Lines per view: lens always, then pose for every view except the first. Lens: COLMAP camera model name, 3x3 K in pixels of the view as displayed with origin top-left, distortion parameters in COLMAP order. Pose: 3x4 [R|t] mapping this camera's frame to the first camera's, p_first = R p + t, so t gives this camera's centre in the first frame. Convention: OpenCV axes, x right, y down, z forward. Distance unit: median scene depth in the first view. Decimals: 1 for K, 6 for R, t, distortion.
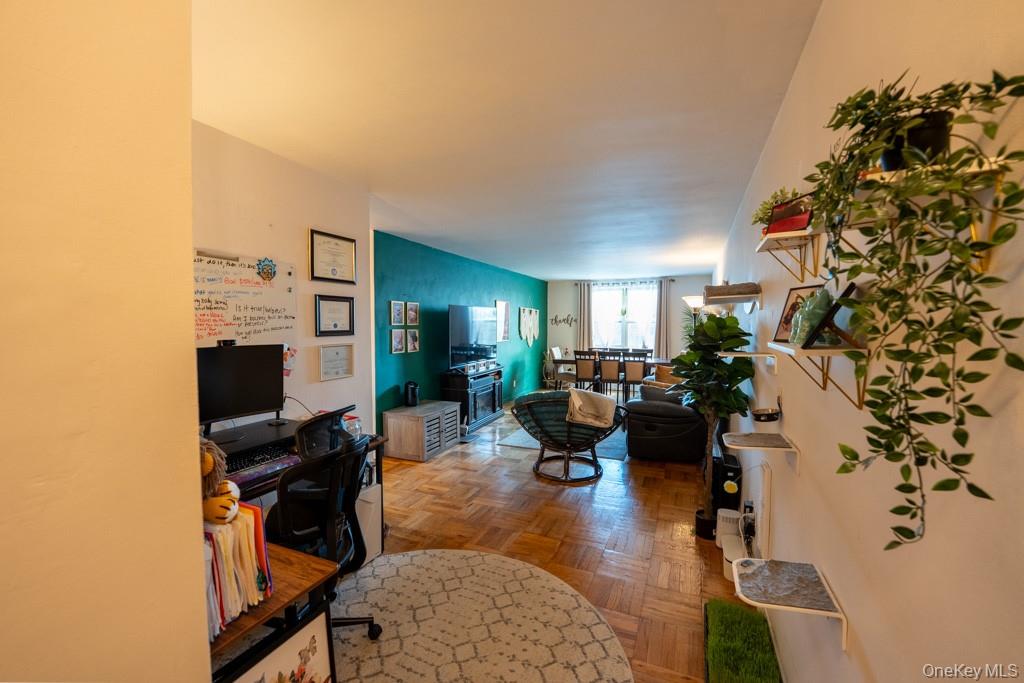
lens RADIAL K [[424.5, 0, 513.4], [0, 424.5, 344.5], [0, 0, 1]] dist [-0.000933, -0.000019]
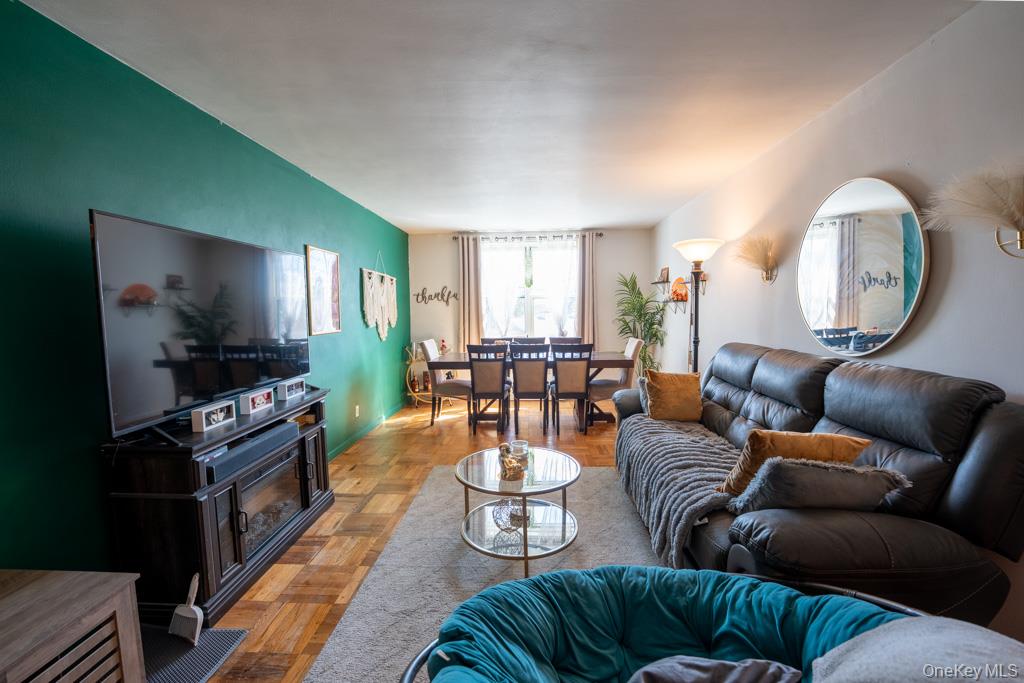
lens RADIAL K [[424.5, 0, 513.4], [0, 424.5, 344.5], [0, 0, 1]] dist [-0.000933, -0.000019]
pose [[0.937387, -0.040532, 0.345924, 0.005149], [0.030165, 0.998921, 0.035302, -0.003804], [-0.346982, -0.022657, 0.937598, 0.410542]]
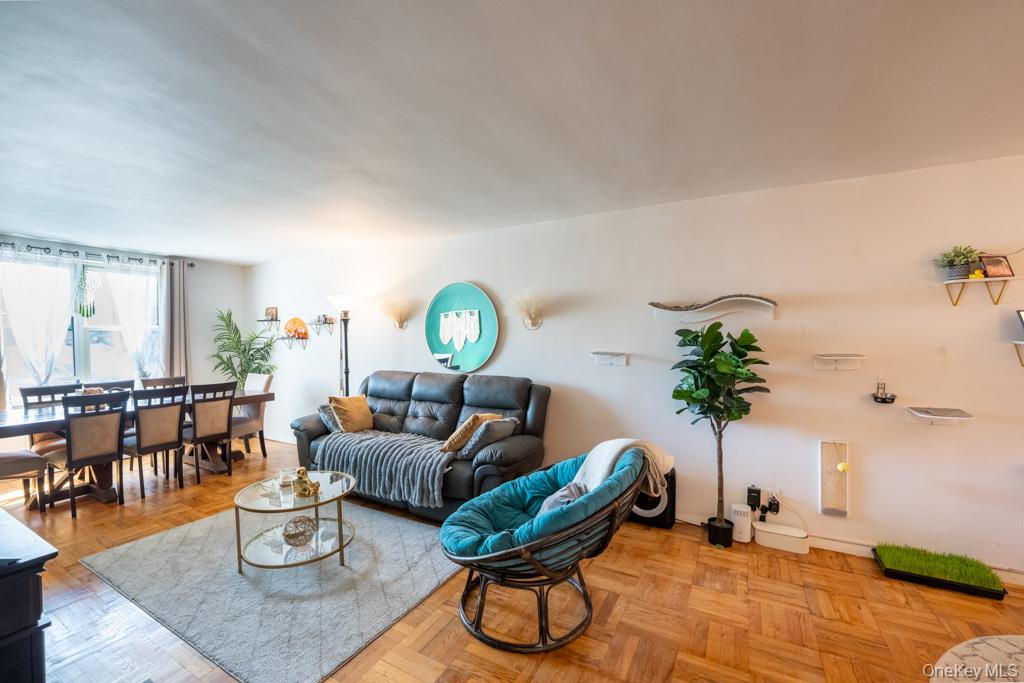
lens RADIAL K [[420.4, 0, 513.5], [0, 420.4, 343.0], [0, 0, 1]] dist [-0.022079, -0.000056]
pose [[0.098330, -0.017962, 0.994992, -0.191635], [0.049357, 0.998695, 0.013152, -0.019690], [-0.993929, 0.047816, 0.099089, 0.470526]]
